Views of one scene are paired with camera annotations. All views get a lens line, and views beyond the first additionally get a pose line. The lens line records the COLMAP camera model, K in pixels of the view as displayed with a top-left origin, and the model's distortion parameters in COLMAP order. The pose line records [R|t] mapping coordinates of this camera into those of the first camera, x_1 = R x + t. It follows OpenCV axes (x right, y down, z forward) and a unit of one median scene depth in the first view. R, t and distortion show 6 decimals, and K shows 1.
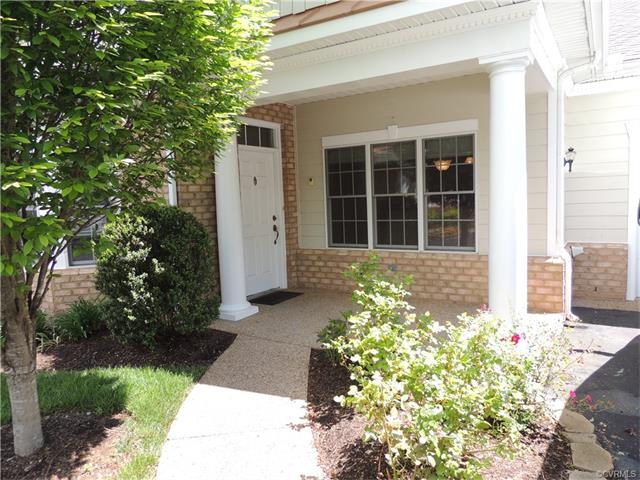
lens RADIAL K [[459.2, 0, 320.0], [0, 459.2, 240.0], [0, 0, 1]] dist [-0.001754, 0.001045]
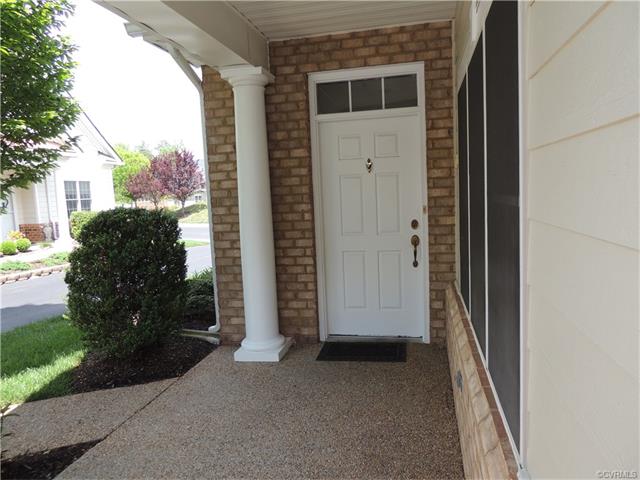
lens RADIAL K [[459.2, 0, 320.0], [0, 459.2, 240.0], [0, 0, 1]] dist [-0.001754, 0.001045]
pose [[0.366873, 0.118372, -0.922709, 0.422731], [-0.066115, 0.992681, 0.101061, -0.081190], [0.927919, 0.023928, 0.372014, 0.672450]]
